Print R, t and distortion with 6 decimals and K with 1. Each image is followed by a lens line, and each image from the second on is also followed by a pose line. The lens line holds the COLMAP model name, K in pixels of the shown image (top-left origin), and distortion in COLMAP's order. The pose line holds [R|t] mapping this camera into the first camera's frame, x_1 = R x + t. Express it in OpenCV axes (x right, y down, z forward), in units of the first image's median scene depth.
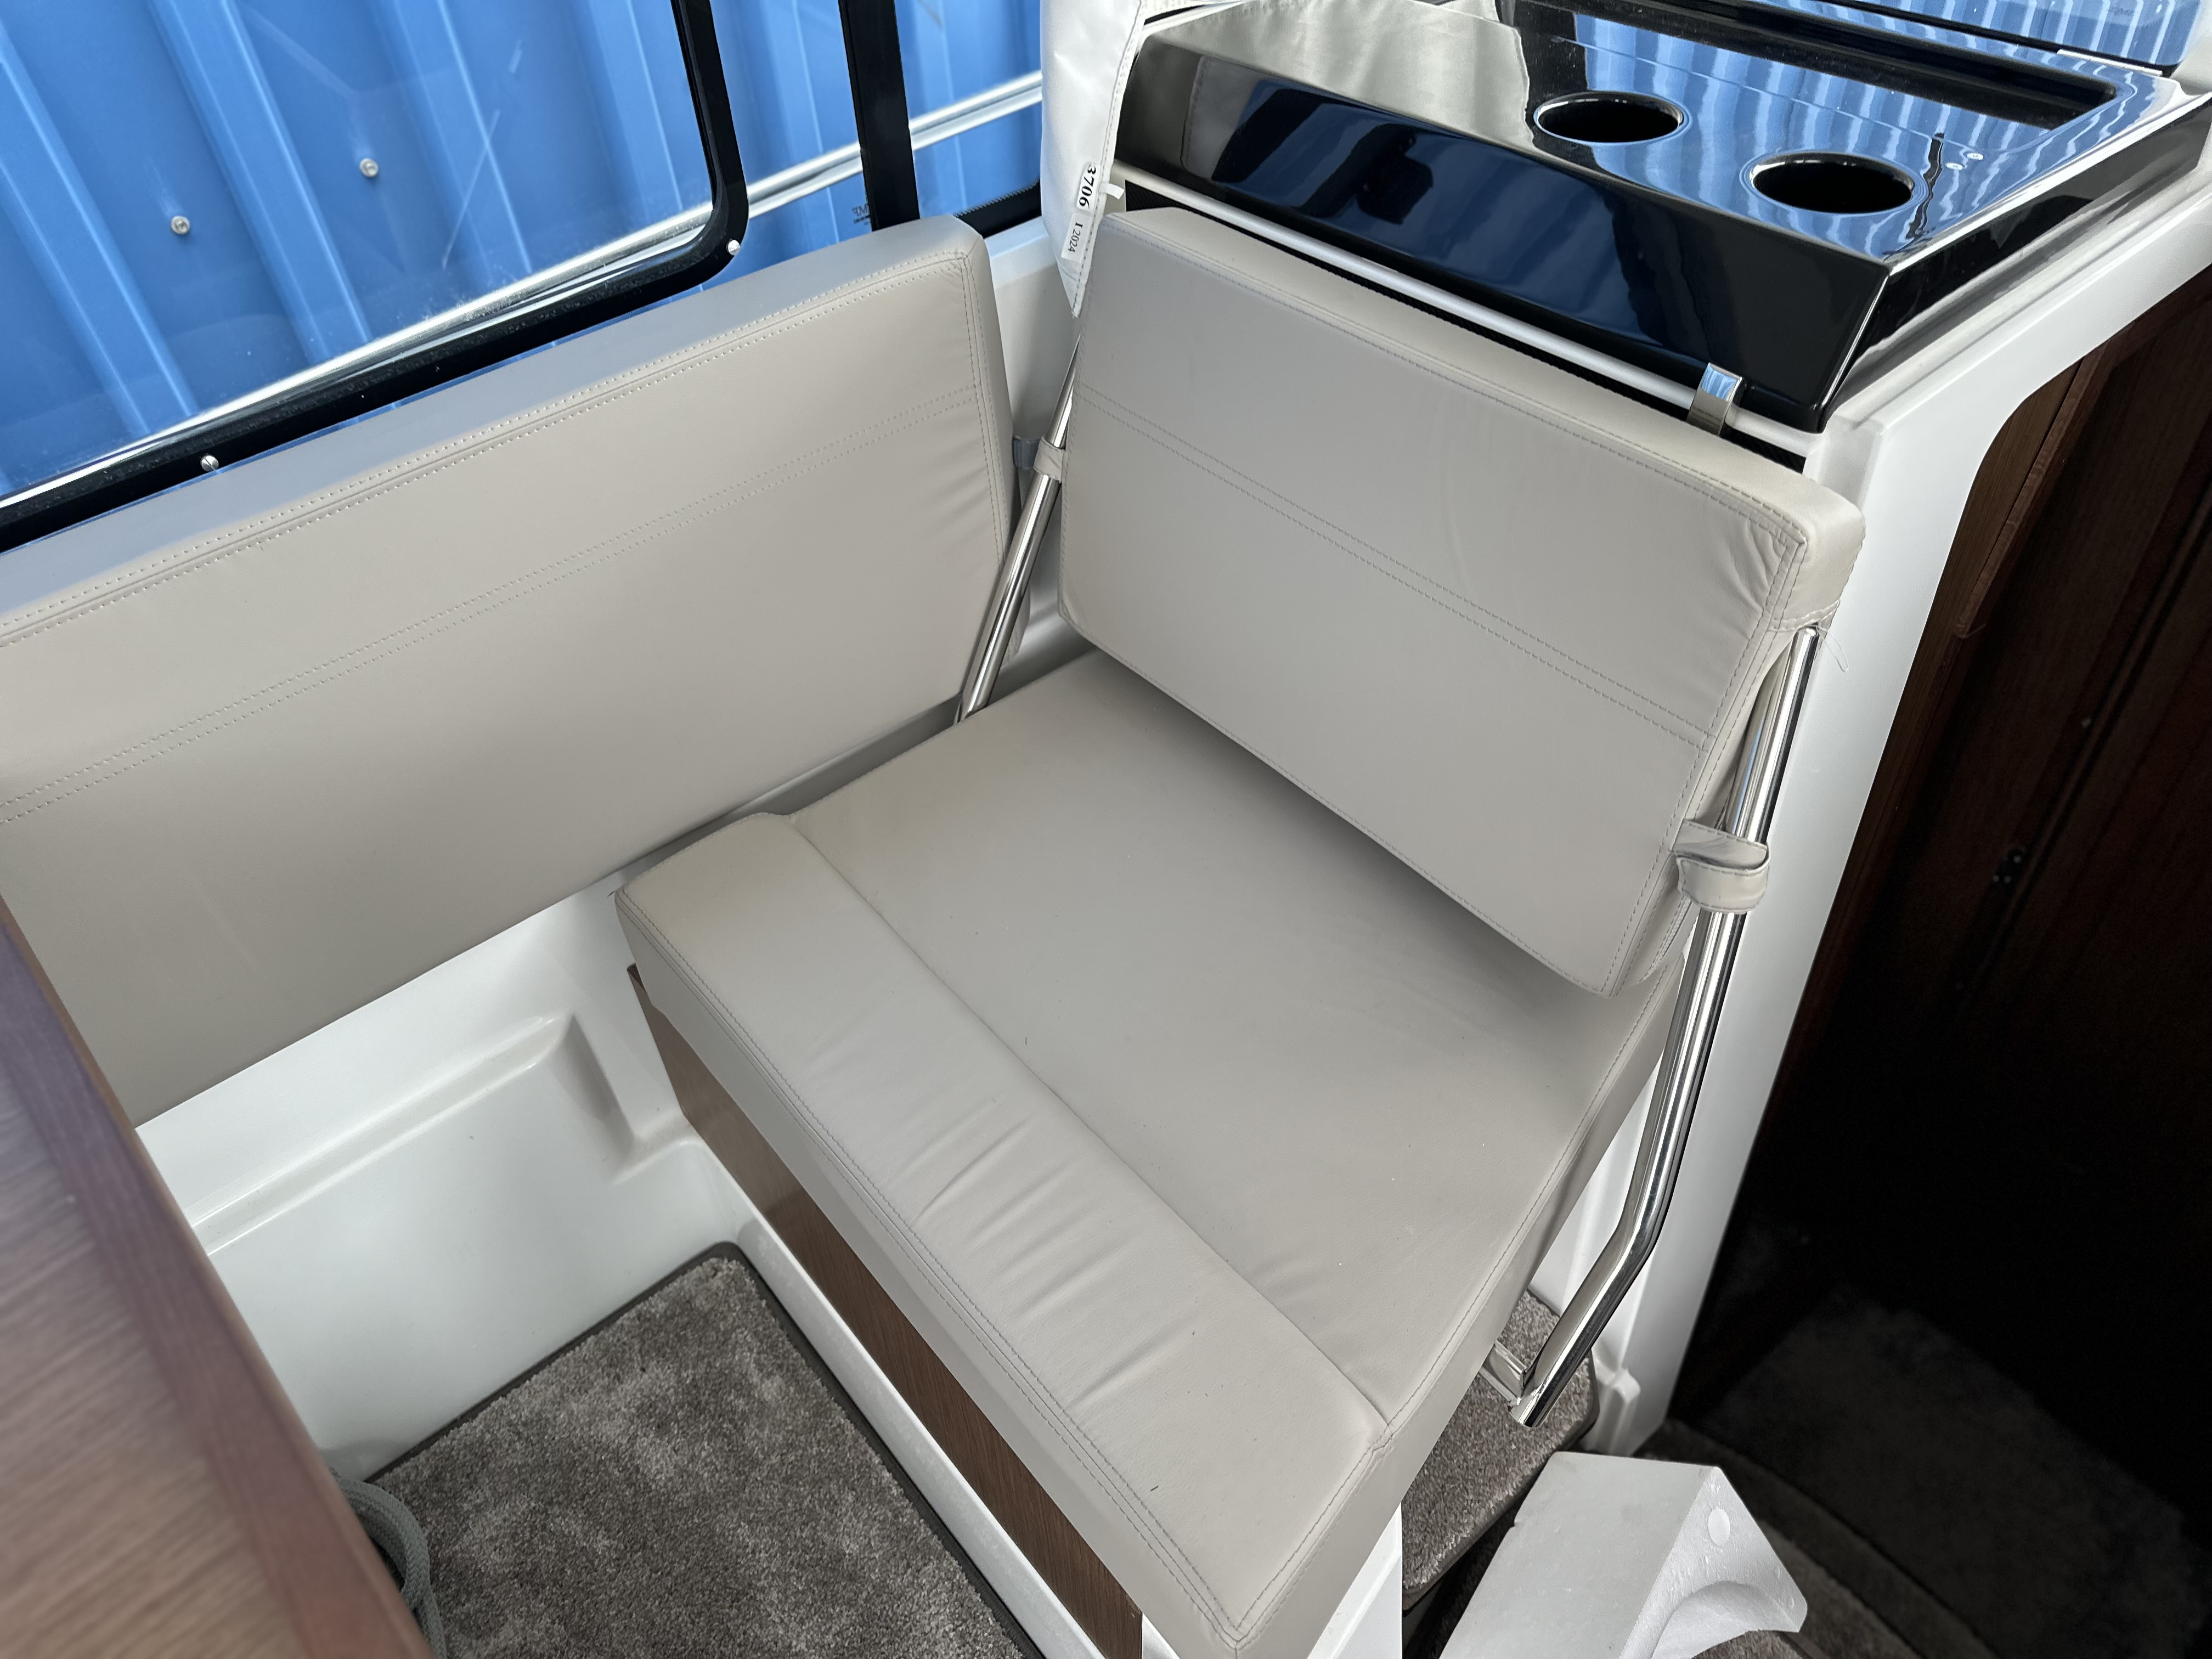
lens RADIAL K [[1567.6, 0, 1089.7], [0, 1567.6, 845.1], [0, 0, 1]] dist [0.039586, -0.024249]
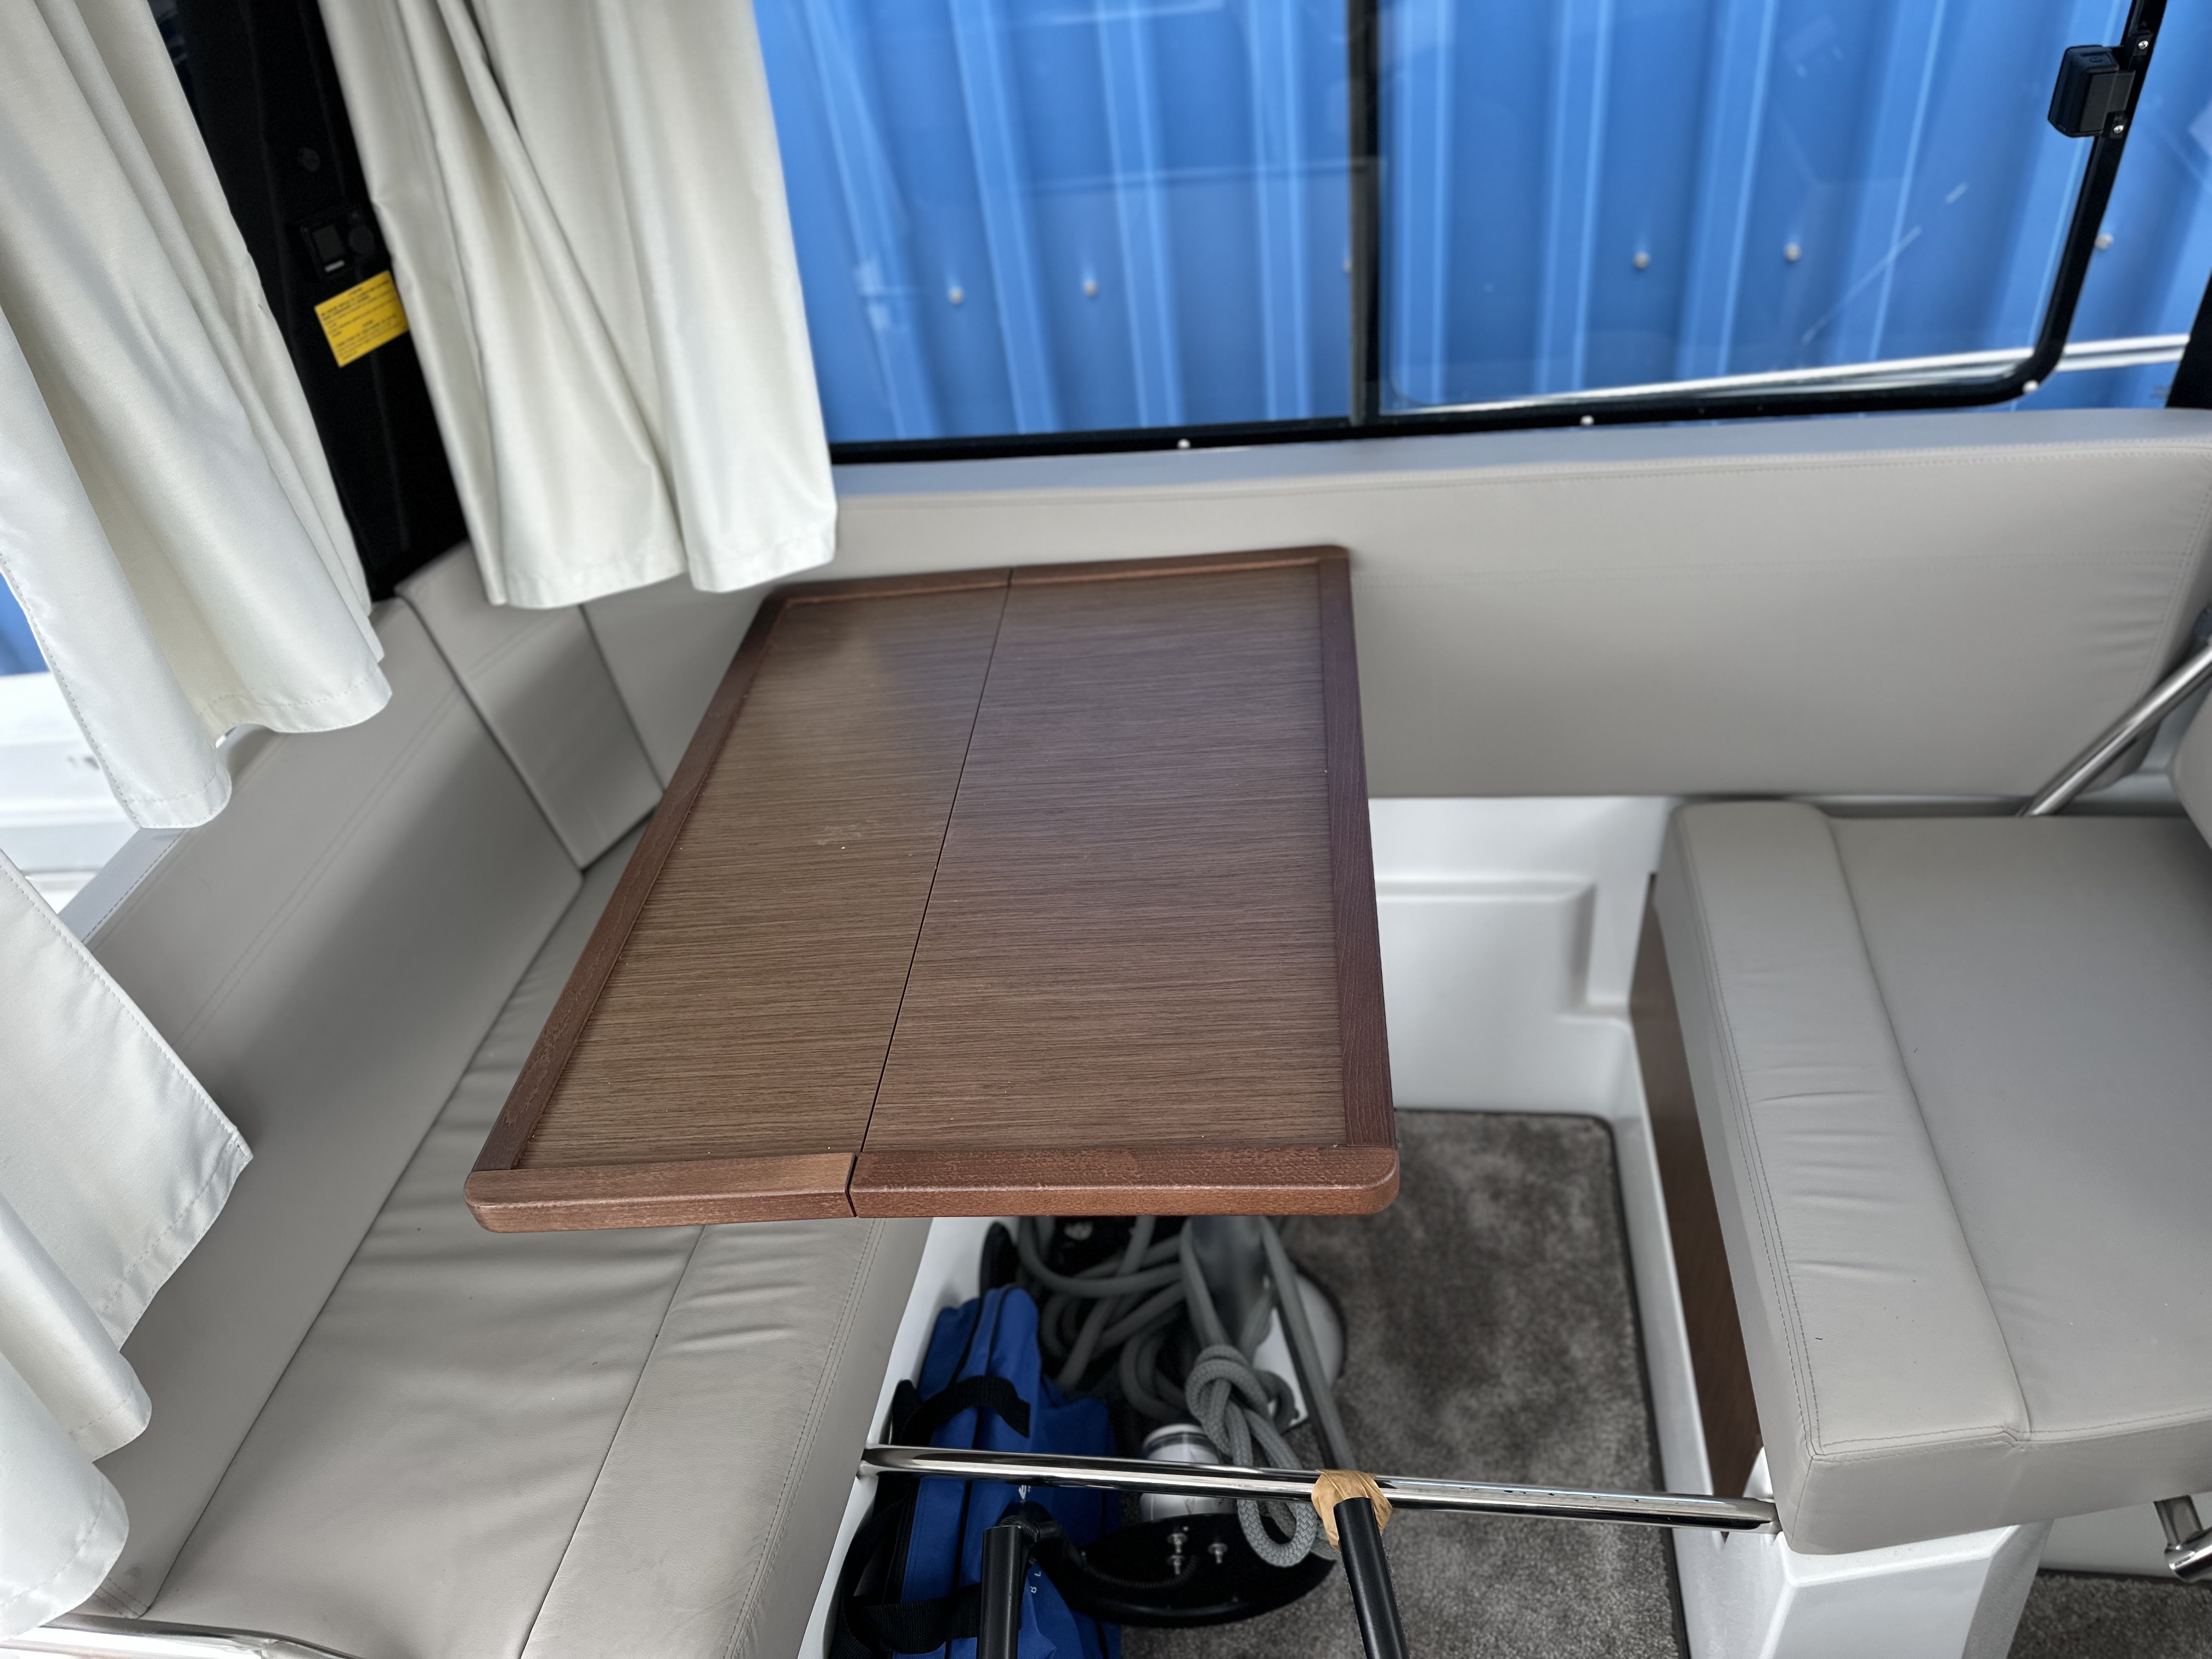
lens RADIAL K [[1567.6, 0, 1097.5], [0, 1567.6, 811.9], [0, 0, 1]] dist [0.039586, -0.024249]
pose [[0.679503, 0.443154, -0.584714, 0.131708], [-0.466618, 0.876047, 0.121693, 0.089865], [0.566165, 0.190148, 0.802060, -0.302945]]
